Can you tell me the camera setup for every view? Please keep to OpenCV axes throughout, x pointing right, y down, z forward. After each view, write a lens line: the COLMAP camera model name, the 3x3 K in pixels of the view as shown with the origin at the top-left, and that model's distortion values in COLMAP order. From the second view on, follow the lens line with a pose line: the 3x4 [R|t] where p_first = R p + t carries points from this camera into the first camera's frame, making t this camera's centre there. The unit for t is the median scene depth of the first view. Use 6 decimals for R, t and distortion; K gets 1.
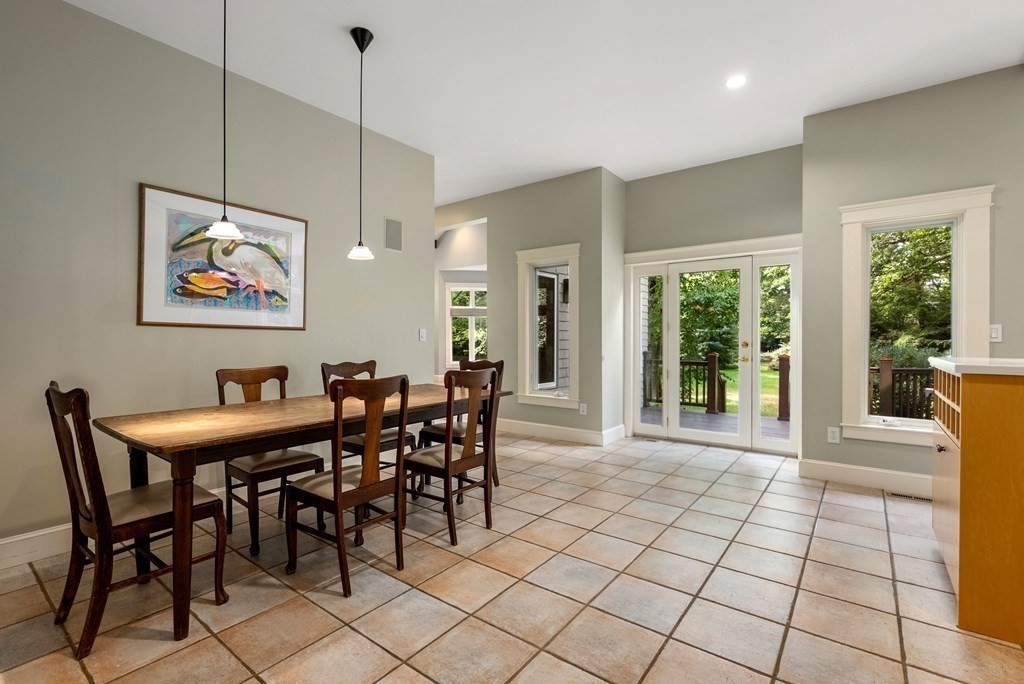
lens RADIAL K [[468.3, 0, 506.7], [0, 468.3, 335.7], [0, 0, 1]] dist [-0.008261, 0.001041]
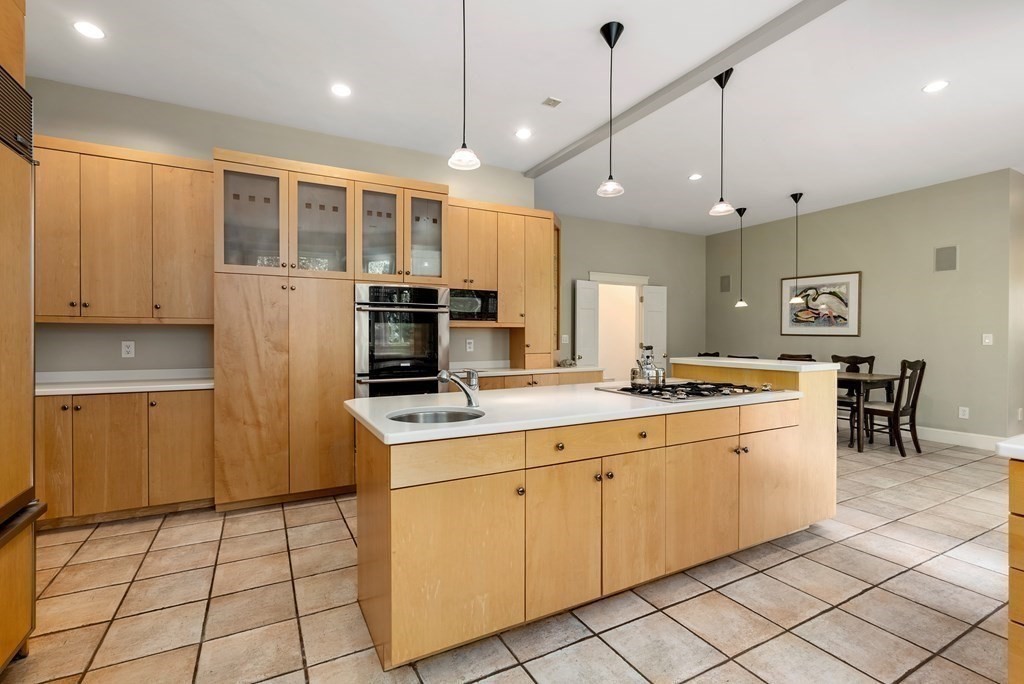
lens RADIAL K [[468.3, 0, 506.7], [0, 468.3, 335.7], [0, 0, 1]] dist [-0.008261, 0.001041]
pose [[-0.408175, -0.001238, -0.912903, 1.695211], [0.002599, 0.999993, -0.002519, -0.015183], [0.912900, -0.003401, -0.408169, 0.547433]]
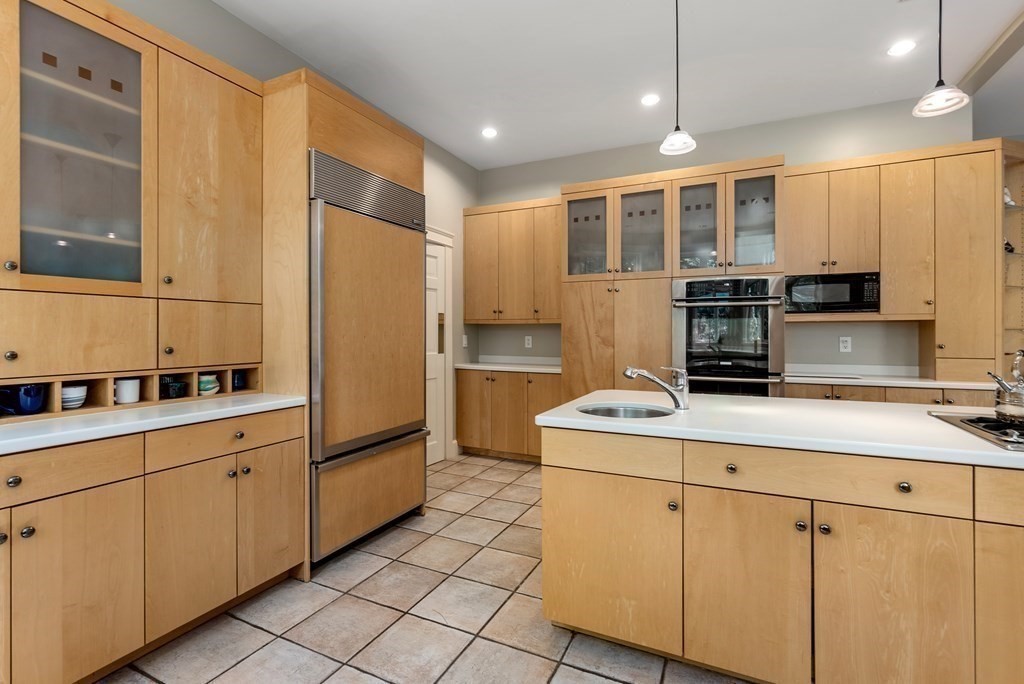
lens RADIAL K [[469.4, 0, 510.7], [0, 469.4, 330.4], [0, 0, 1]] dist [-0.005314, 0.000200]
pose [[-0.978302, -0.001576, -0.207177, 1.465566], [-0.000037, 0.999972, -0.007430, -0.014489], [0.207183, -0.007261, -0.978275, 0.774737]]
